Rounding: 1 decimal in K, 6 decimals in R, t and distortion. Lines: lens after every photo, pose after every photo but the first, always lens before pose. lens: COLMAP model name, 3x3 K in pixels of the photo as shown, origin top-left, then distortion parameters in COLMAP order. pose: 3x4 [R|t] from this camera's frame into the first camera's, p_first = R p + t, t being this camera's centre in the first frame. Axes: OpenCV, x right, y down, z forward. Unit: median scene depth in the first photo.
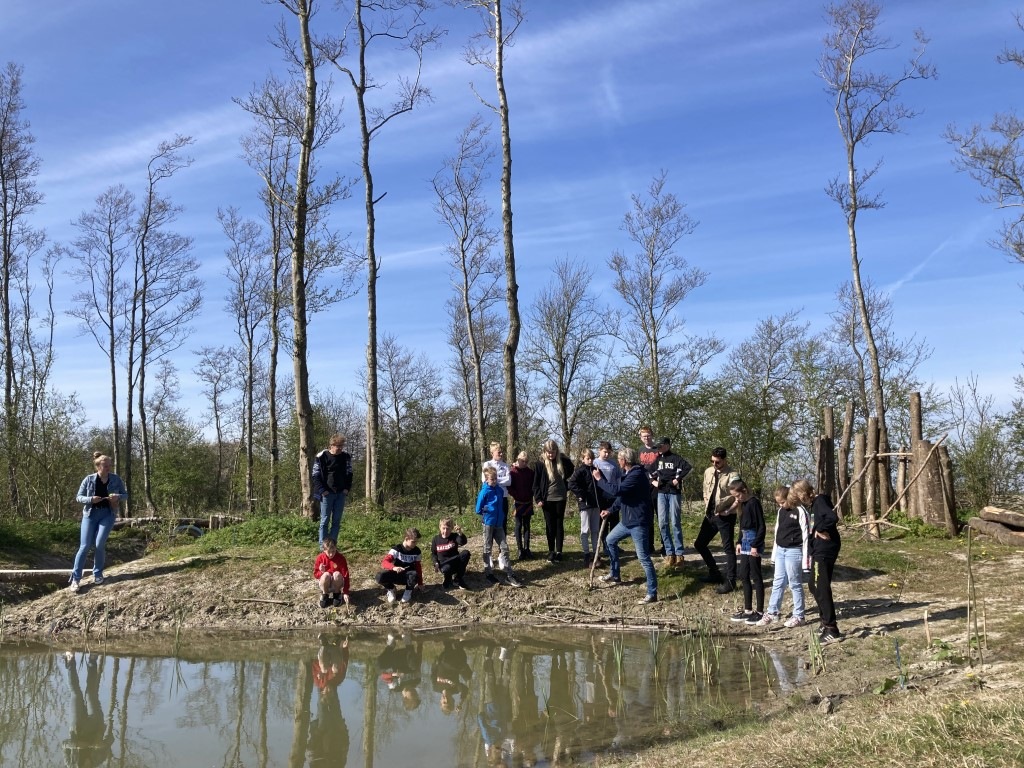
lens RADIAL K [[833.8, 0, 512.0], [0, 833.8, 383.3], [0, 0, 1]] dist [0.007118, -0.000616]
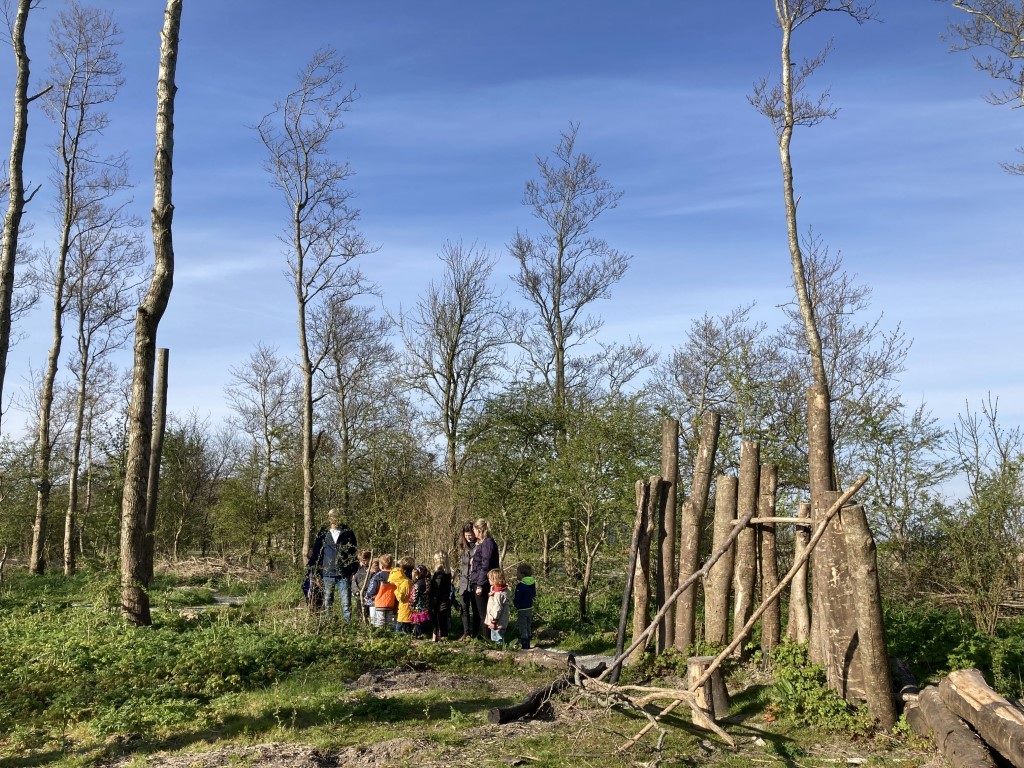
lens RADIAL K [[833.8, 0, 512.0], [0, 833.8, 383.3], [0, 0, 1]] dist [0.007118, -0.000616]
pose [[0.999026, 0.019961, -0.039363, 0.157240], [-0.021884, 0.998558, -0.049029, 0.017108], [0.038328, 0.049843, 0.998021, 0.254546]]
